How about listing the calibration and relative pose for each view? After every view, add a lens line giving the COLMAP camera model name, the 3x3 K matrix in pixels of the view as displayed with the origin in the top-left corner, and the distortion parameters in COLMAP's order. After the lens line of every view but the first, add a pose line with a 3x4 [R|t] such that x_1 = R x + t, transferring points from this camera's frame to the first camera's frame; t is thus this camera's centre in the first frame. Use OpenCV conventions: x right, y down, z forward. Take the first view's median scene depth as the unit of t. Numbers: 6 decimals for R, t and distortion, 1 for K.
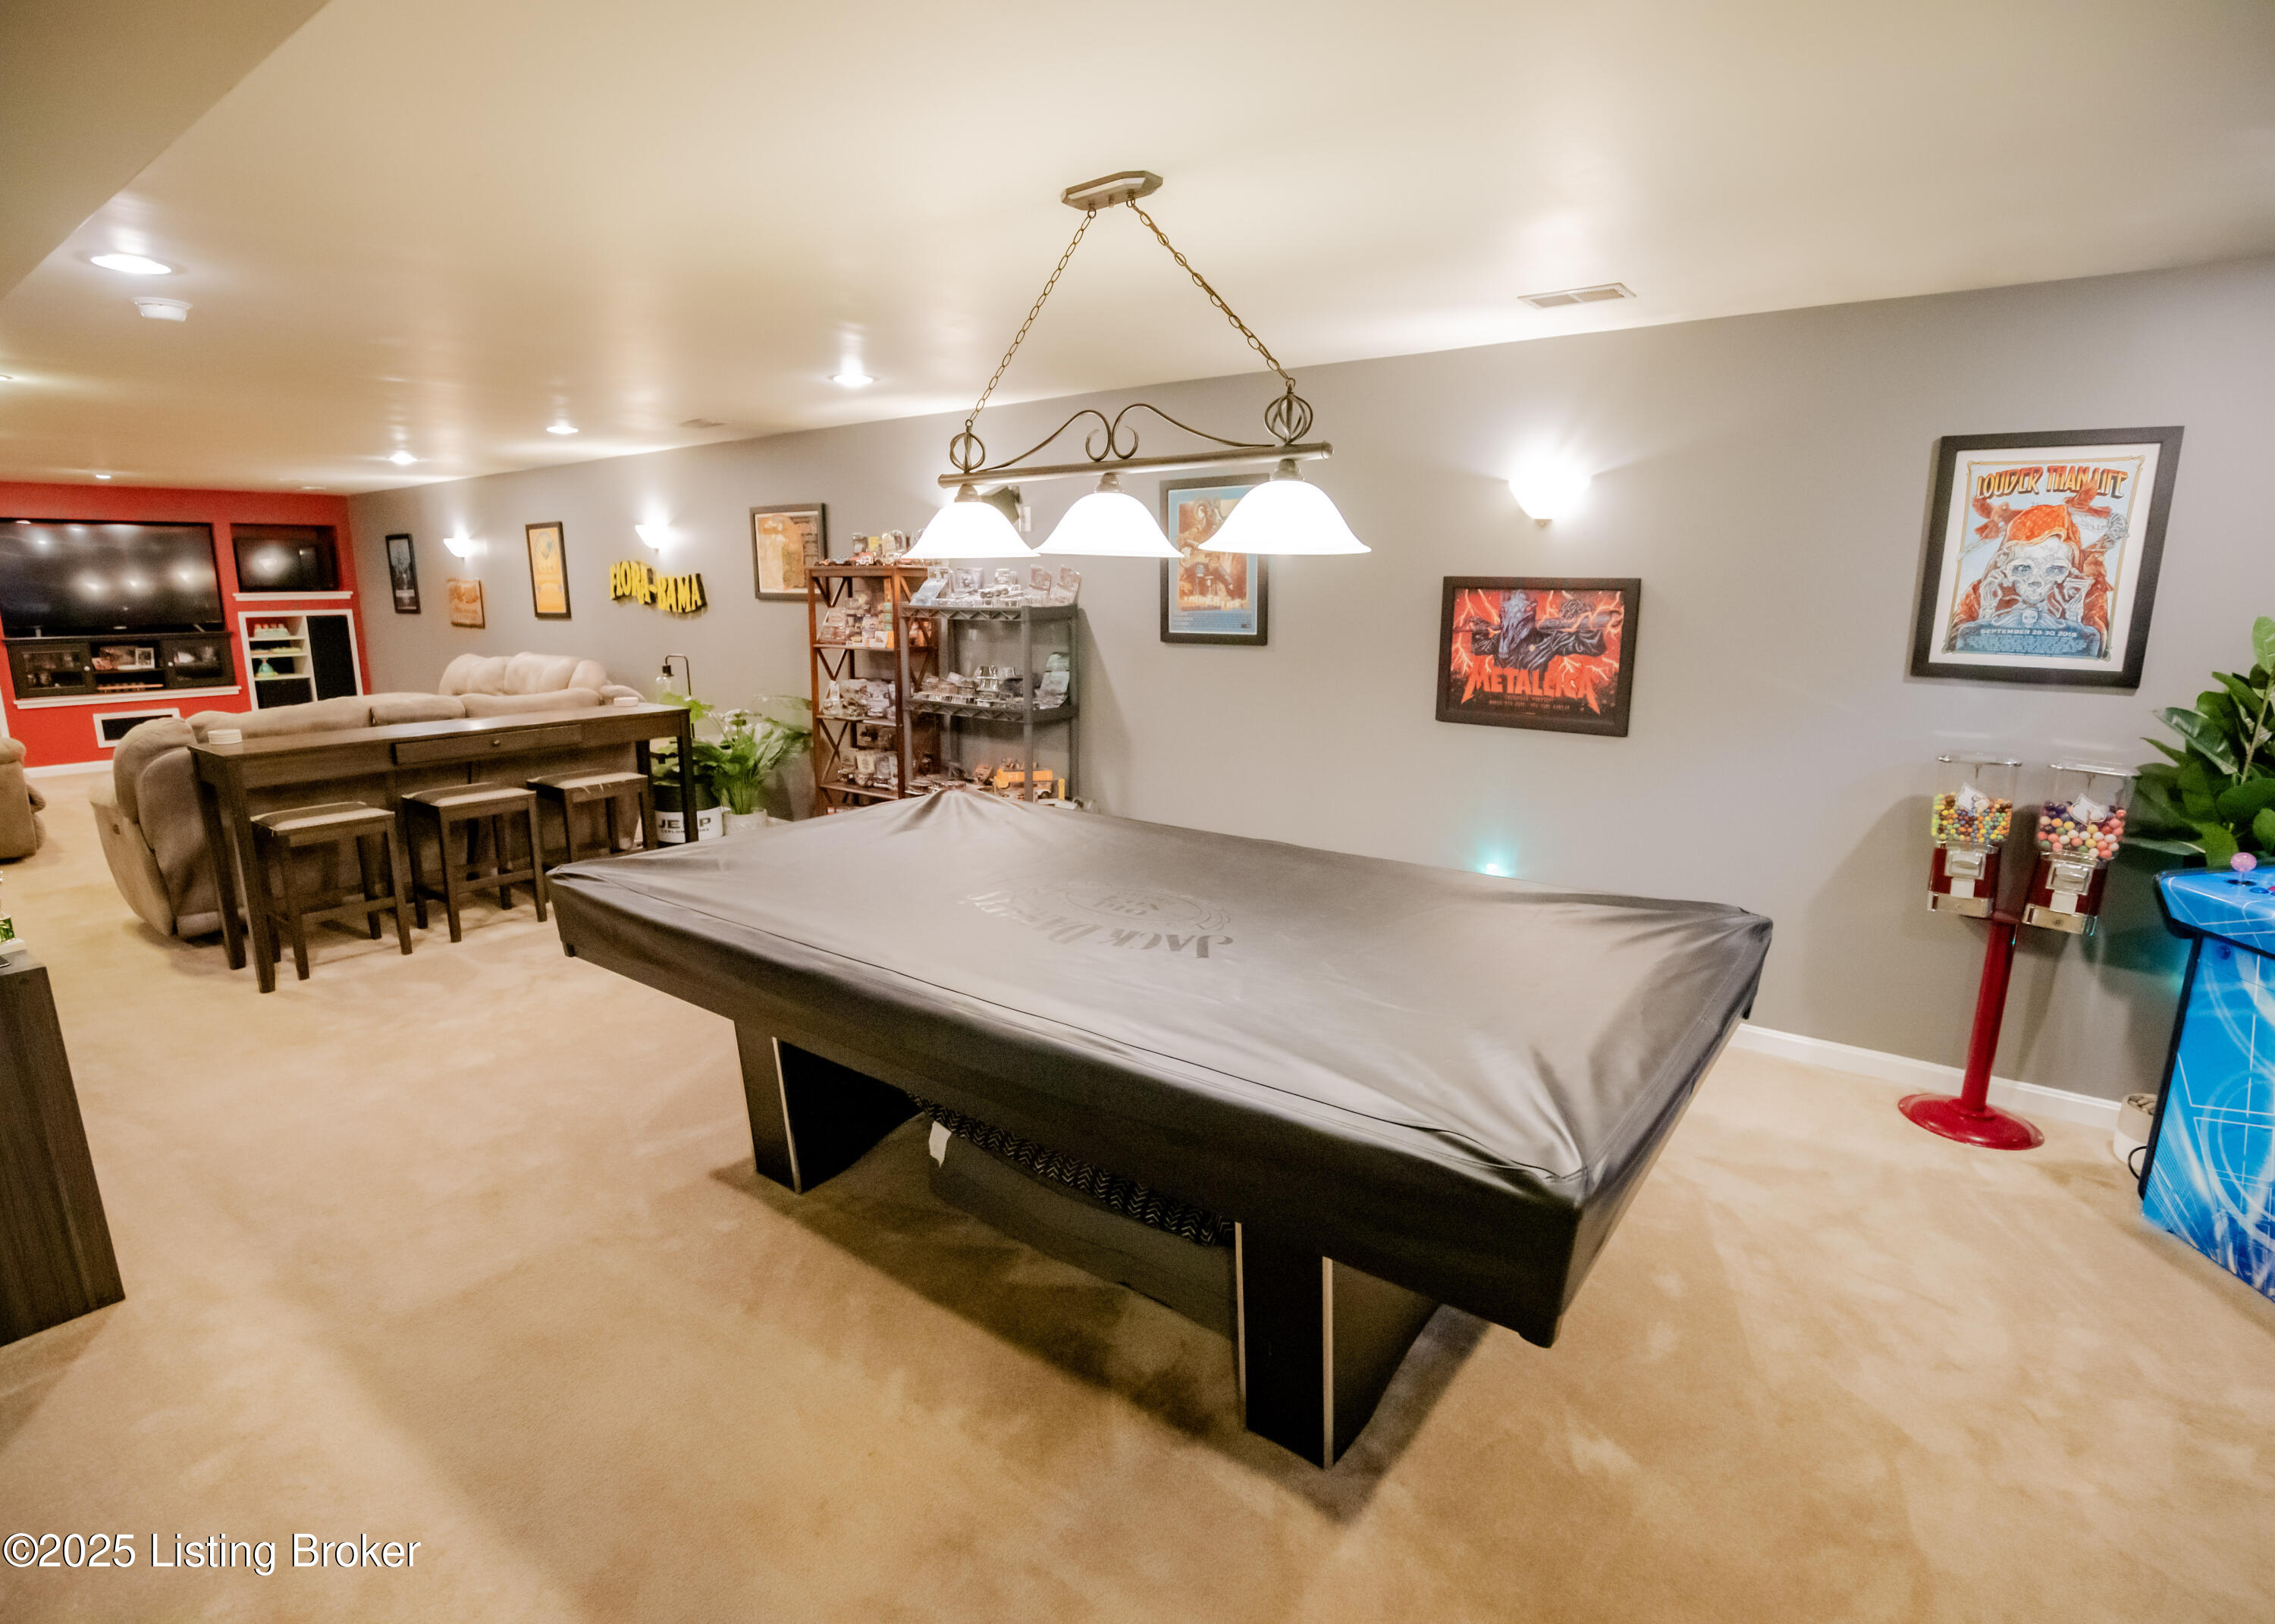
lens RADIAL K [[1134.9, 0, 1149.9], [0, 1134.9, 816.9], [0, 0, 1]] dist [-0.035379, 0.006046]
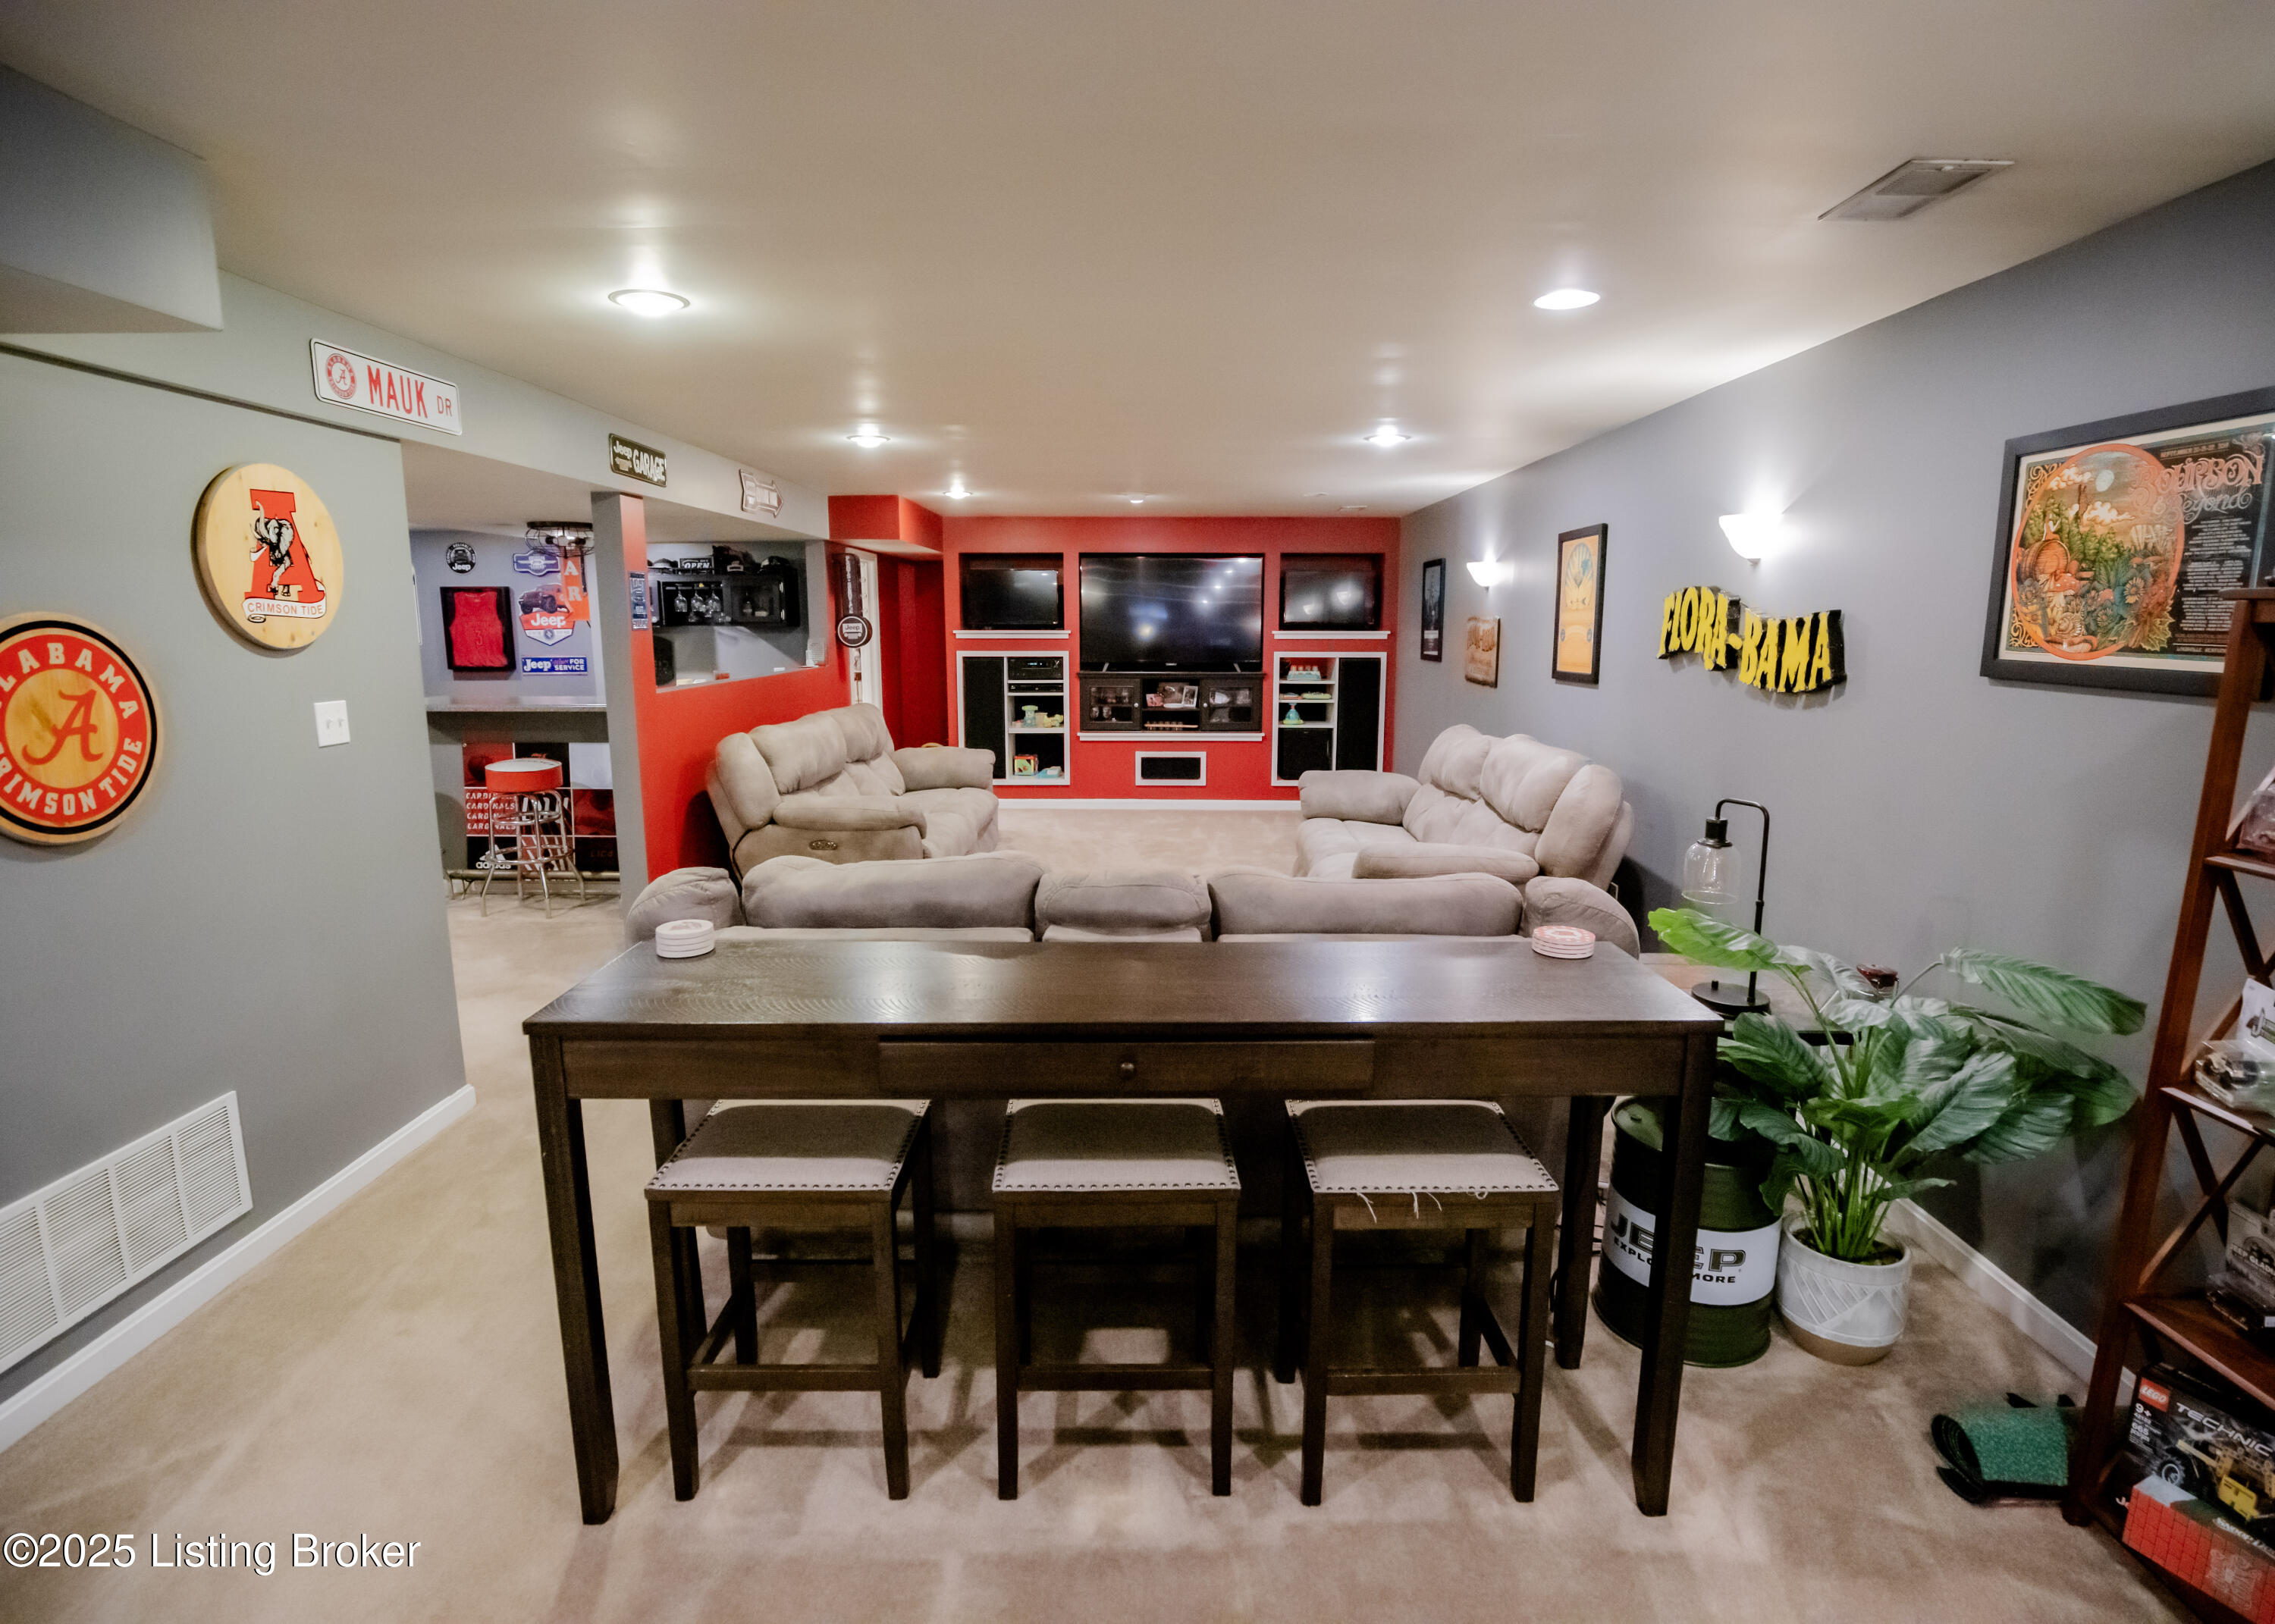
lens RADIAL K [[1134.9, 0, 1149.4], [0, 1134.9, 814.7], [0, 0, 1]] dist [-0.035379, 0.006046]
pose [[0.602406, 0.137023, -0.786341, -0.351535], [-0.165194, 0.985228, 0.045127, -0.191458], [0.780908, 0.102715, 0.616143, 0.896898]]
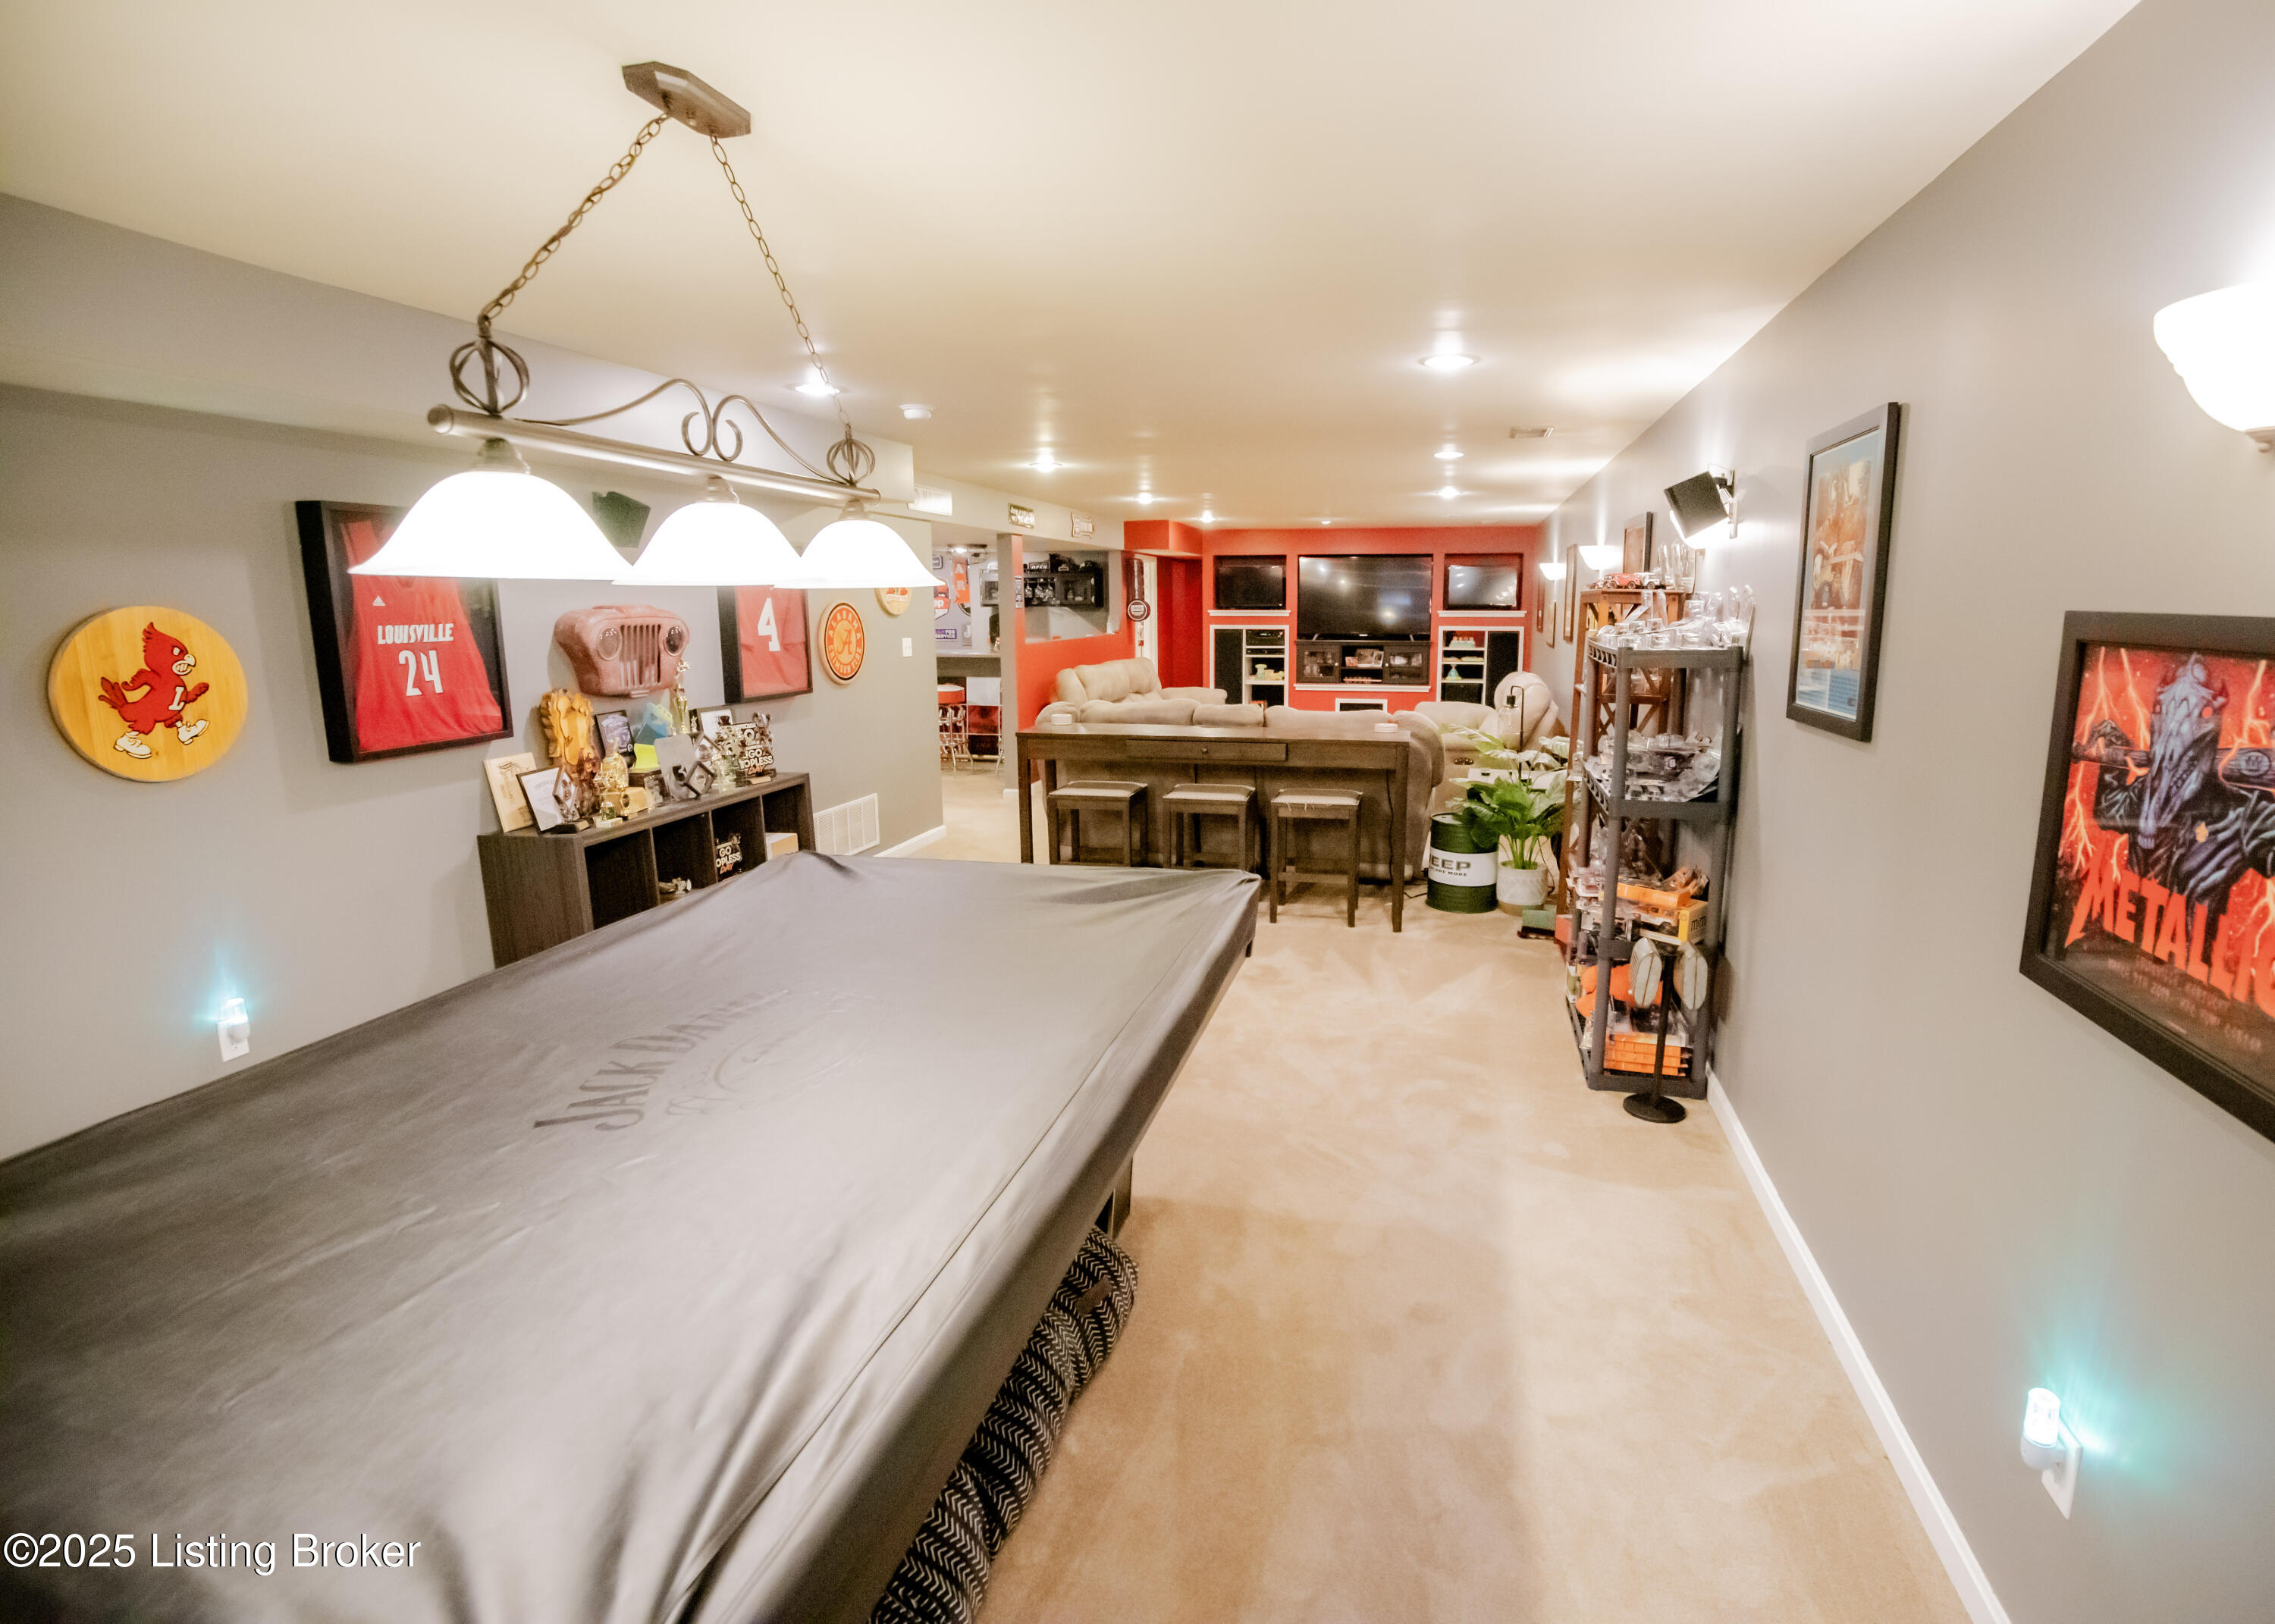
lens RADIAL K [[1134.9, 0, 1210.4], [0, 1134.9, 796.5], [0, 0, 1]] dist [-0.035379, 0.006046]
pose [[0.430464, 0.153453, -0.889468, 0.487928], [-0.185040, 0.979515, 0.079437, -0.129668], [0.883437, 0.130393, 0.450041, 0.590838]]
